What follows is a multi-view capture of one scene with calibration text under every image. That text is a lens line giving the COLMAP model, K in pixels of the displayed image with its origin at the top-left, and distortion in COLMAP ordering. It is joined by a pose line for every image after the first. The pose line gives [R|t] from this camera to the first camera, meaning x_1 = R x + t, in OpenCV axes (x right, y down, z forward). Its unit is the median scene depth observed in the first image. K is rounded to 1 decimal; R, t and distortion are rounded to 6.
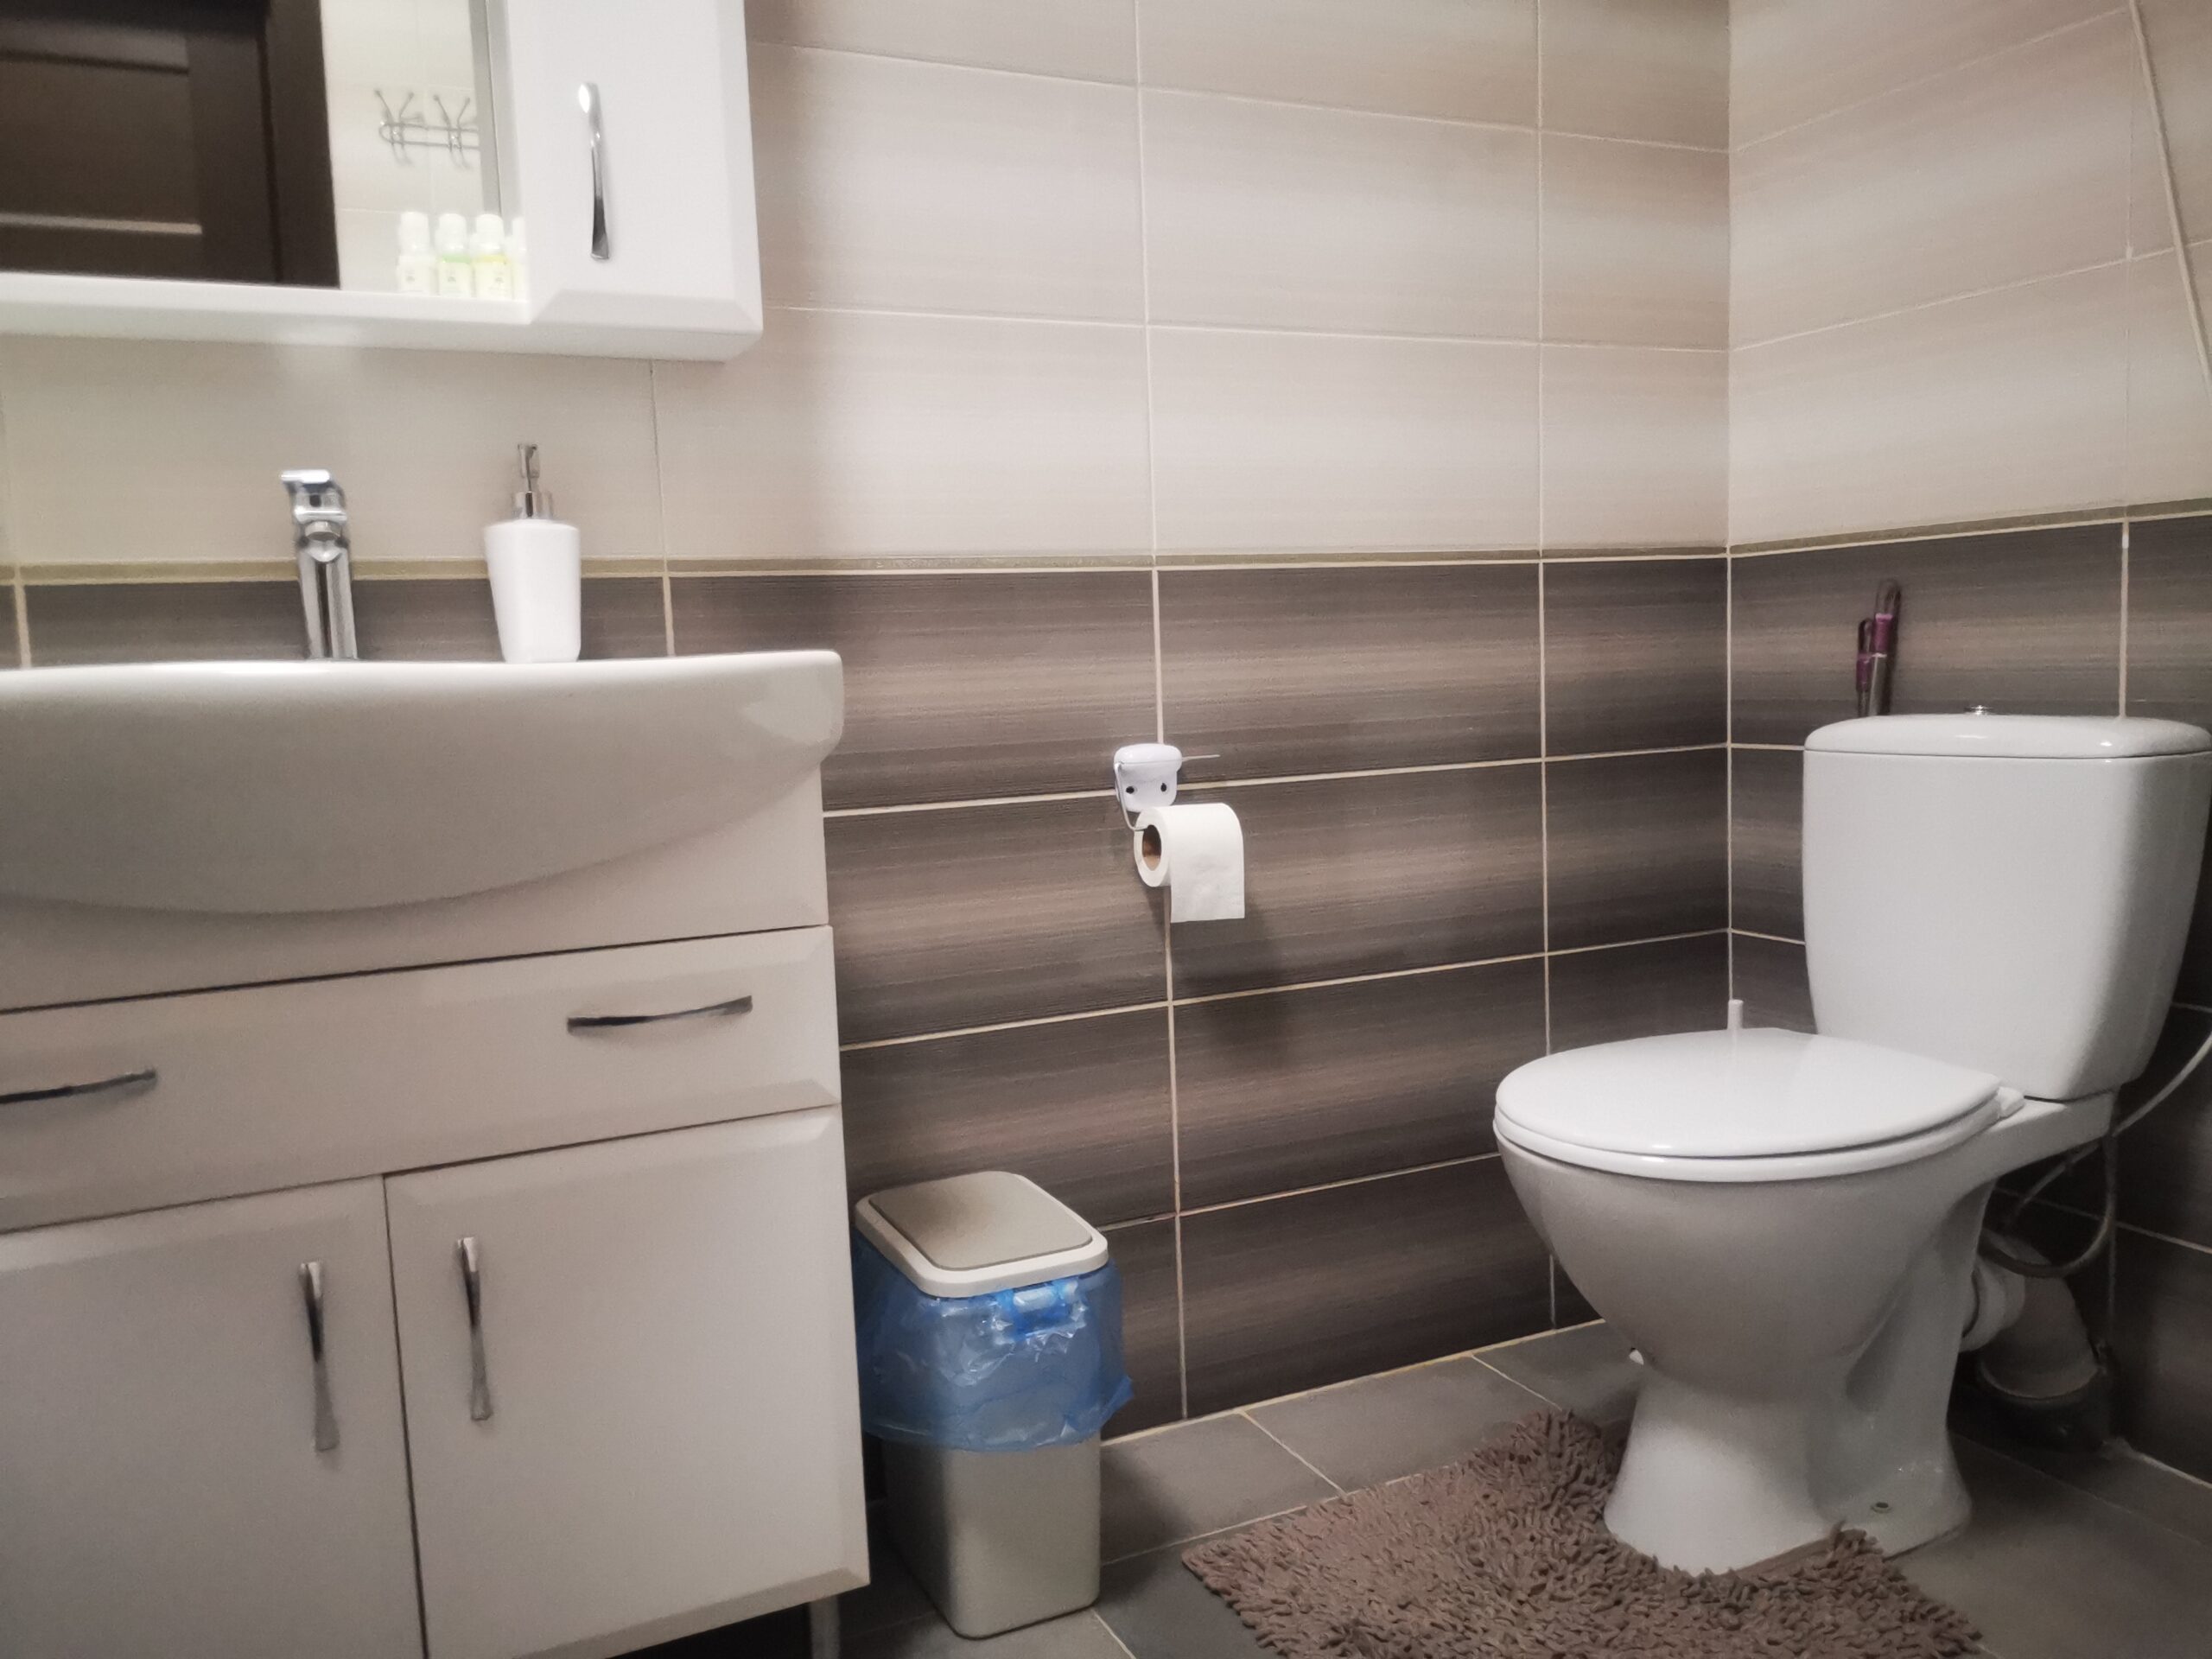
lens RADIAL K [[1713.3, 0, 1129.3], [0, 1713.3, 837.8], [0, 0, 1]] dist [0.079101, -0.104534]
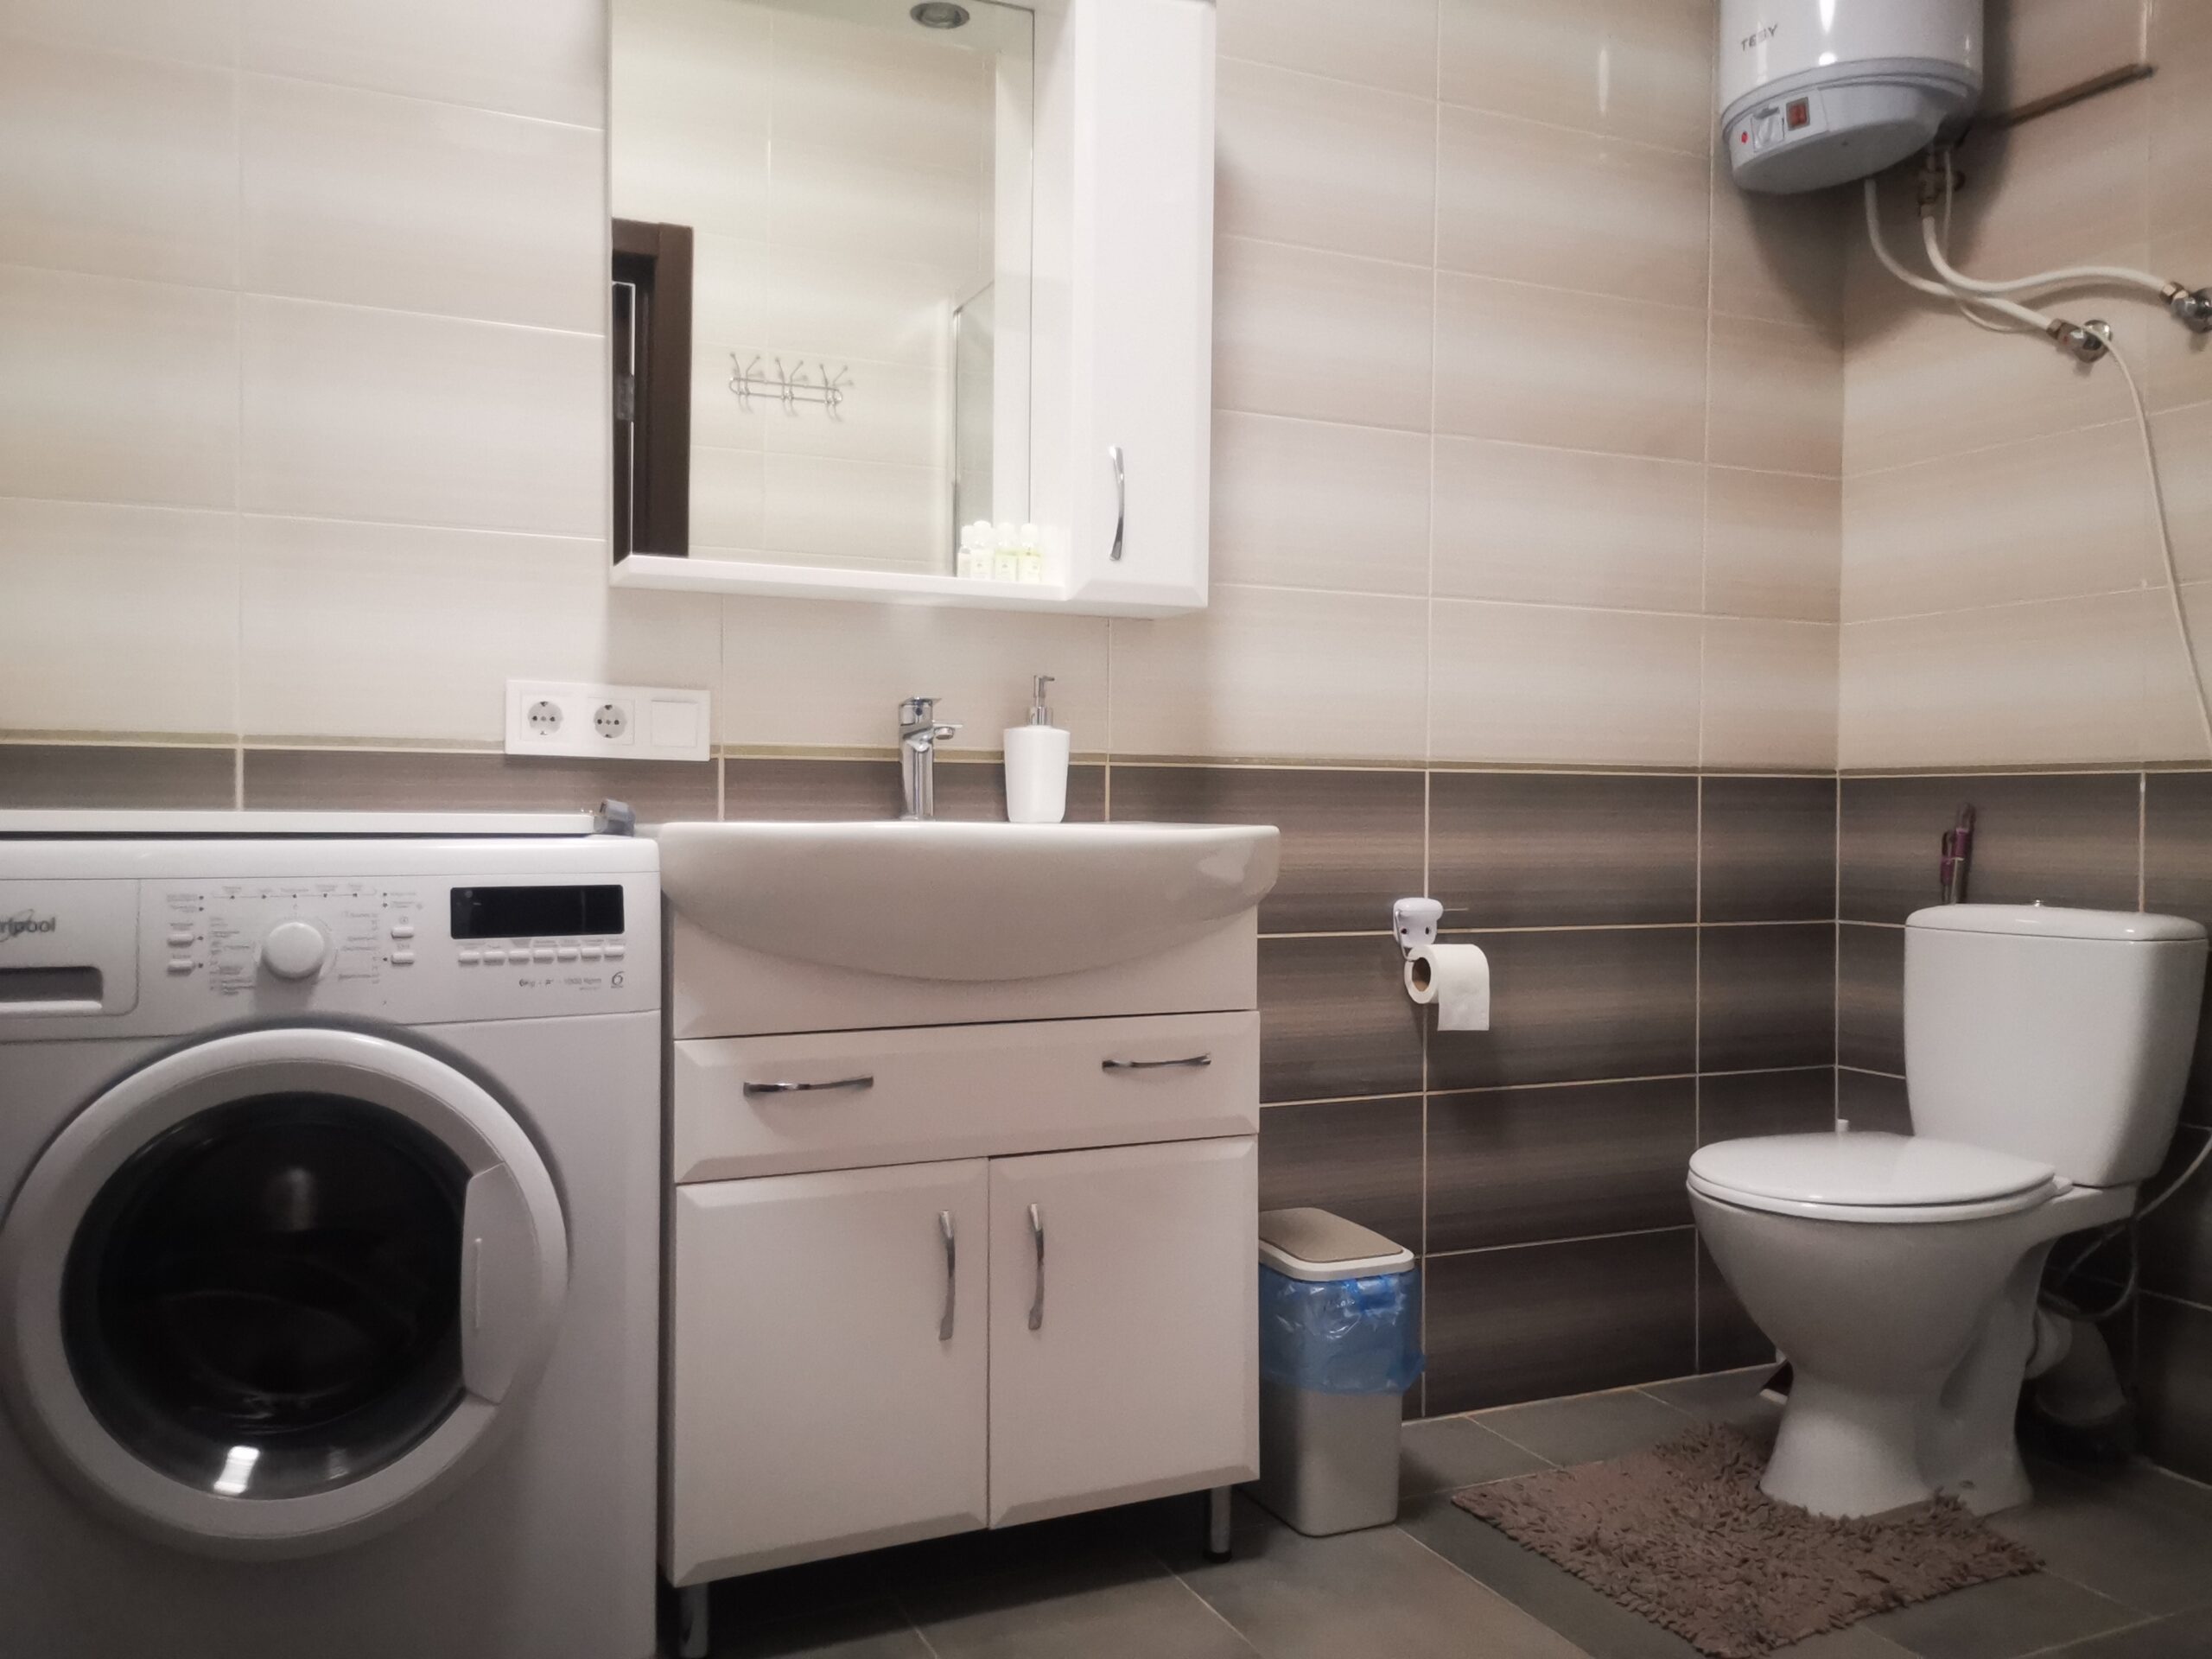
lens RADIAL K [[1728.3, 0, 1128.7], [0, 1728.3, 827.2], [0, 0, 1]] dist [0.073687, -0.102820]
pose [[0.998914, 0.046018, -0.007341, -0.230152], [-0.046512, 0.994265, -0.096300, 0.035108], [0.002868, 0.096537, 0.995325, -0.403123]]
